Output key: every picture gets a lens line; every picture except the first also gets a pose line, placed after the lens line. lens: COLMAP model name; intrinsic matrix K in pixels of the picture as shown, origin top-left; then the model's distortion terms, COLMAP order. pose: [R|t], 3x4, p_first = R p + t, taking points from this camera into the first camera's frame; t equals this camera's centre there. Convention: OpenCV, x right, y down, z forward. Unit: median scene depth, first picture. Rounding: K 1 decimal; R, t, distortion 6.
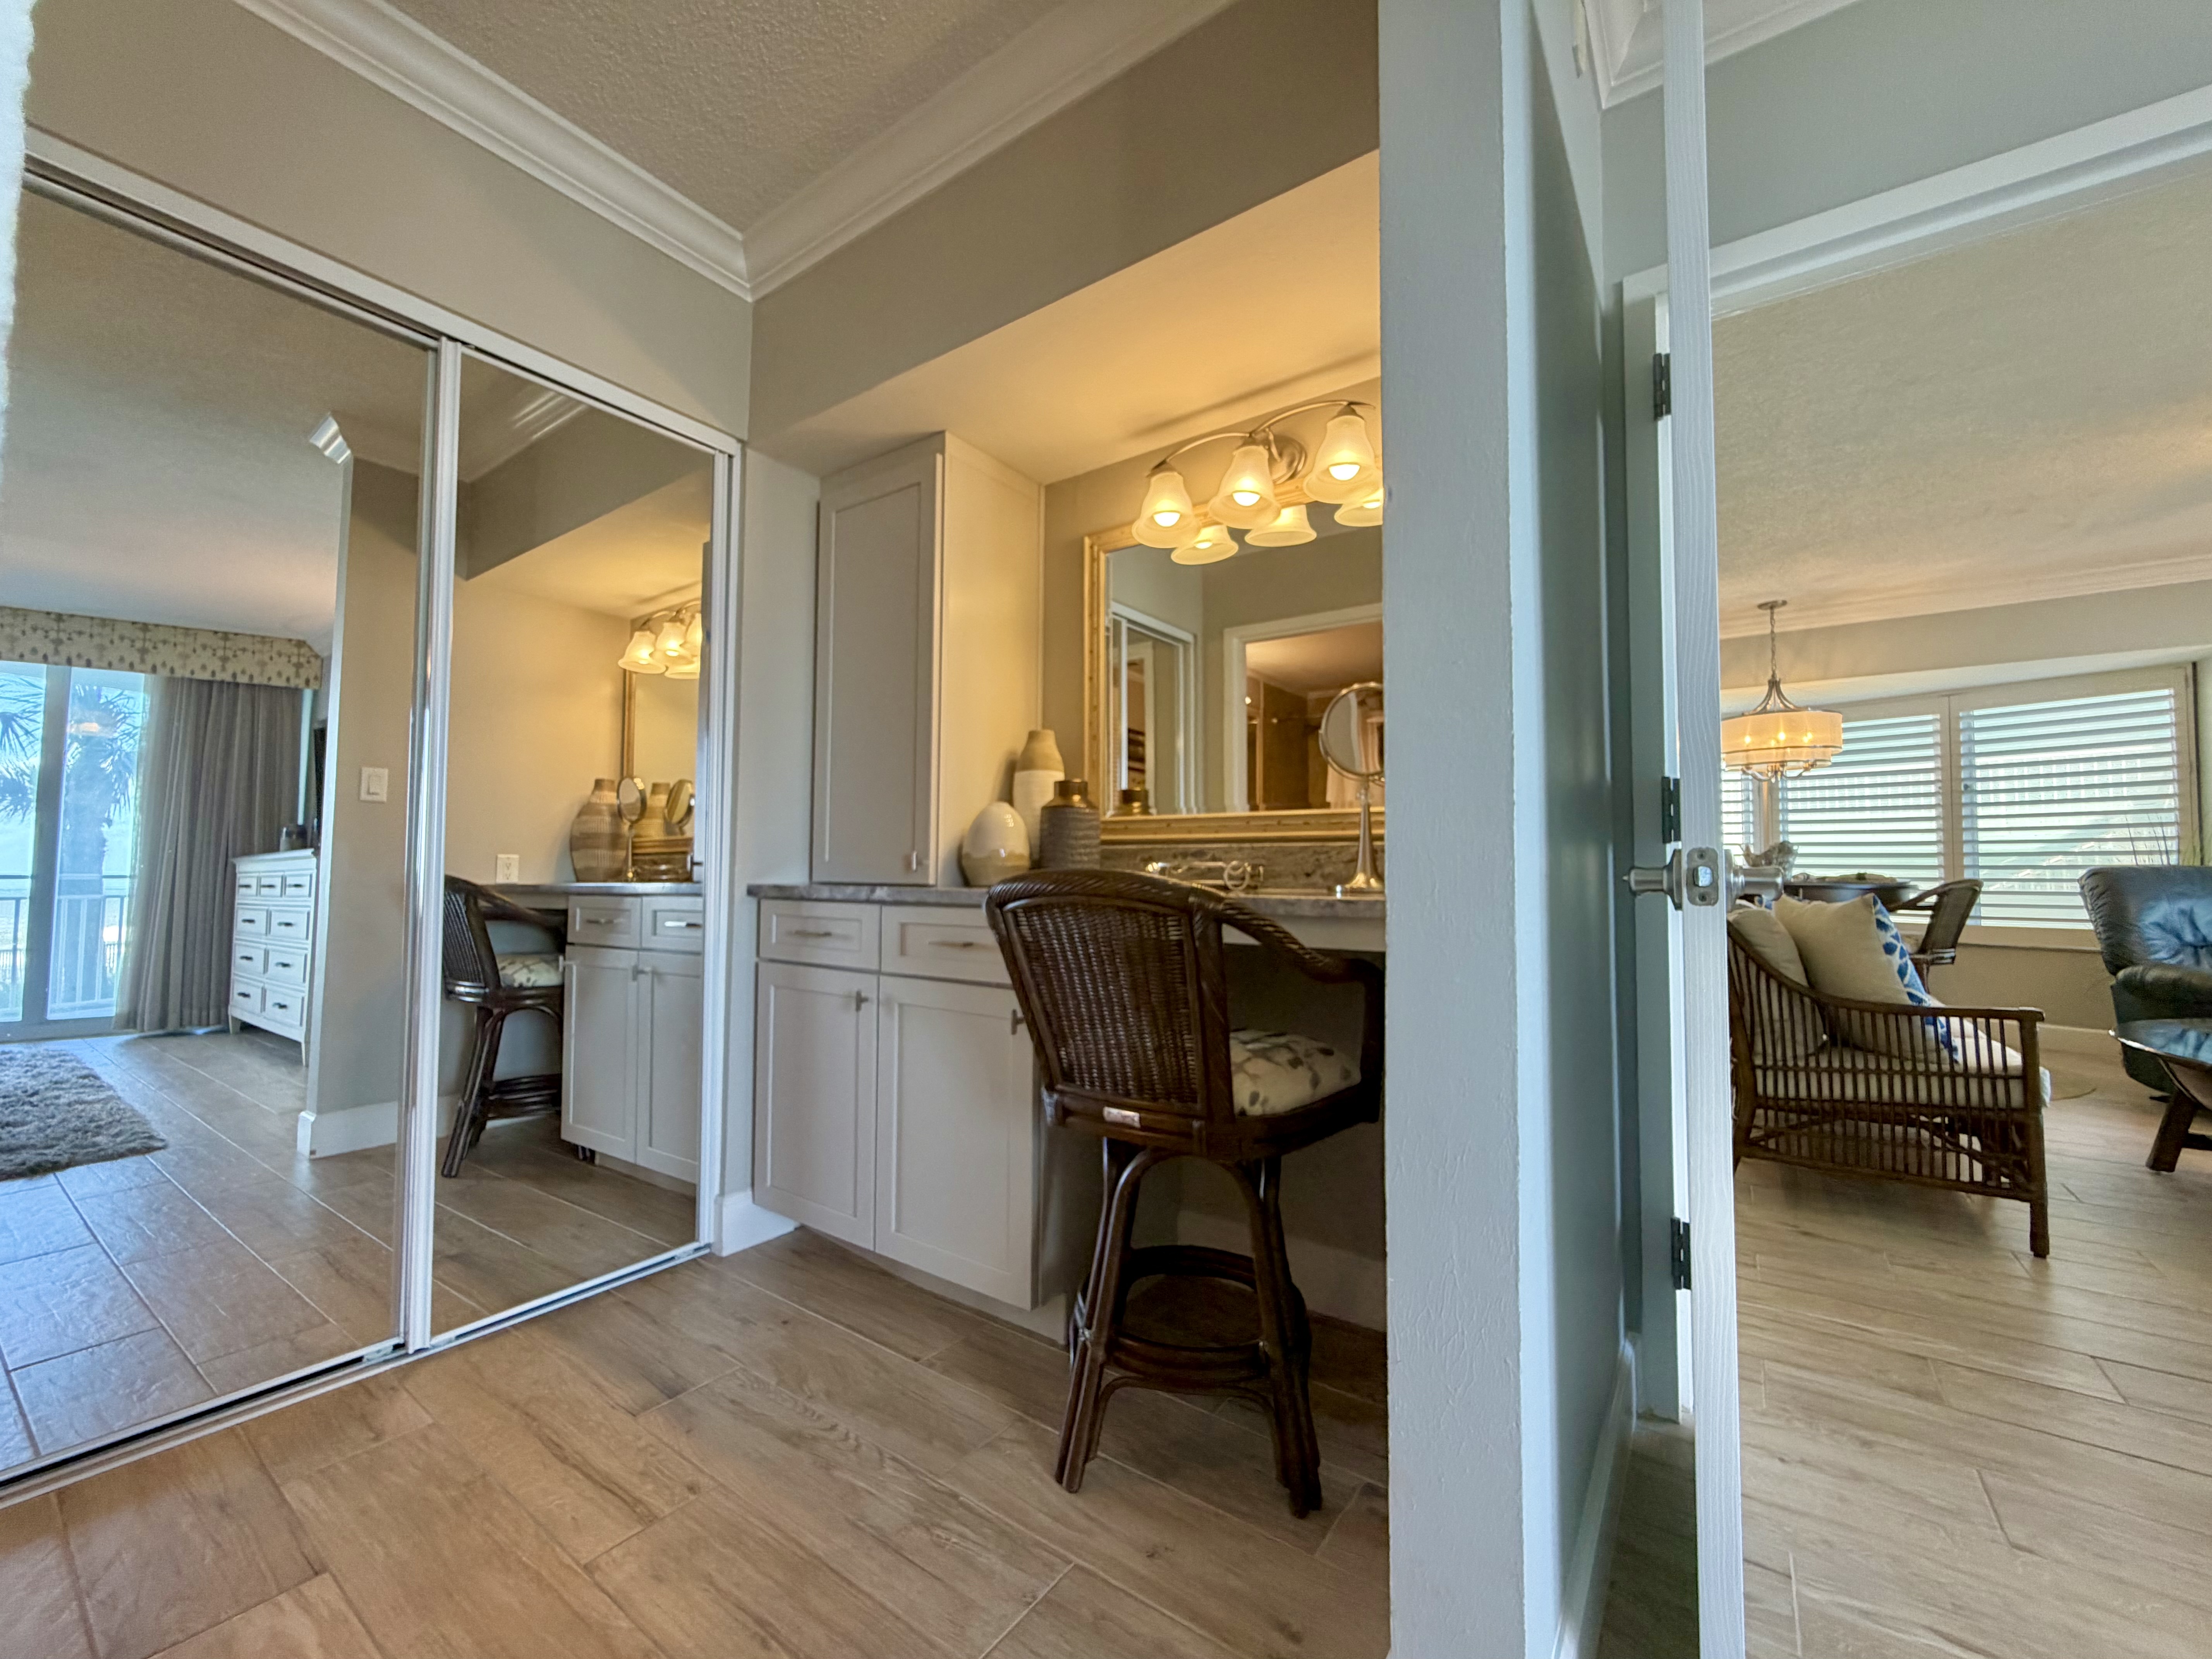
lens RADIAL K [[876.8, 0, 1113.8], [0, 876.8, 835.3], [0, 0, 1]] dist [0.001454, 0.000003]
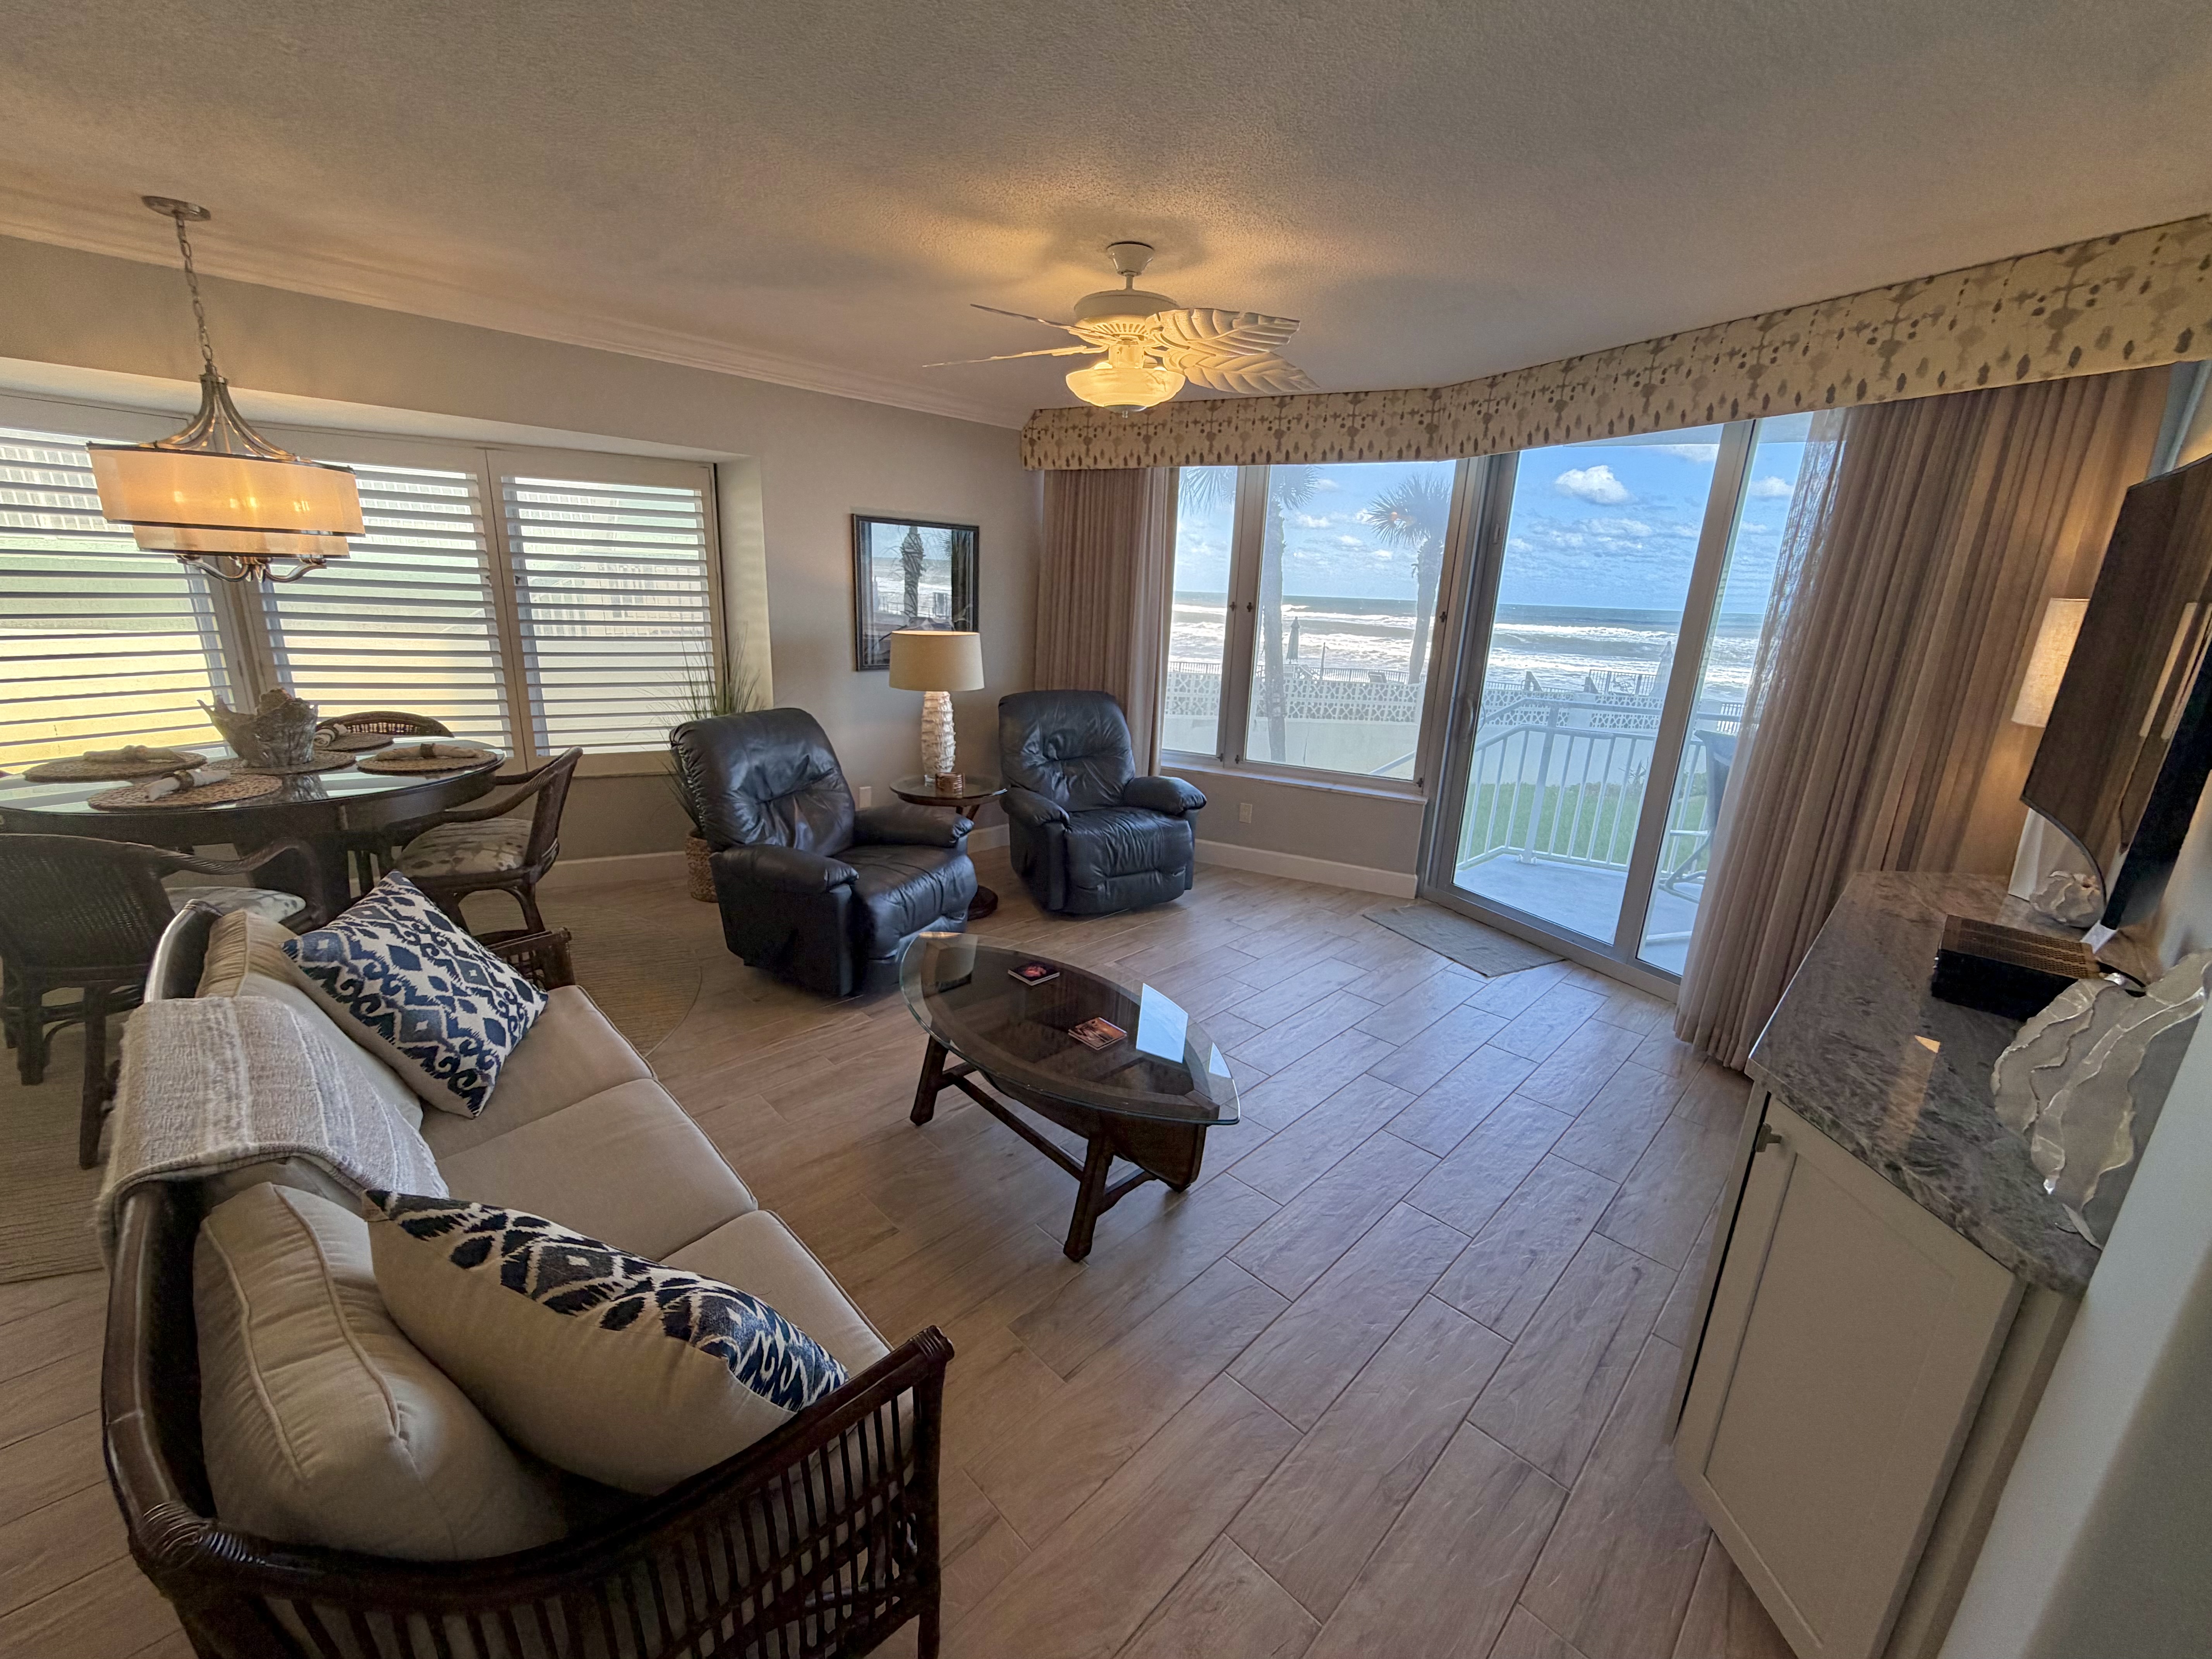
lens RADIAL K [[876.8, 0, 1090.0], [0, 876.8, 836.1], [0, 0, 1]] dist [0.001454, 0.000003]
pose [[0.175792, -0.270791, 0.946451, 0.291591], [-0.083007, 0.953922, 0.288346, -0.114438], [-0.980922, -0.129251, 0.145214, 0.397146]]
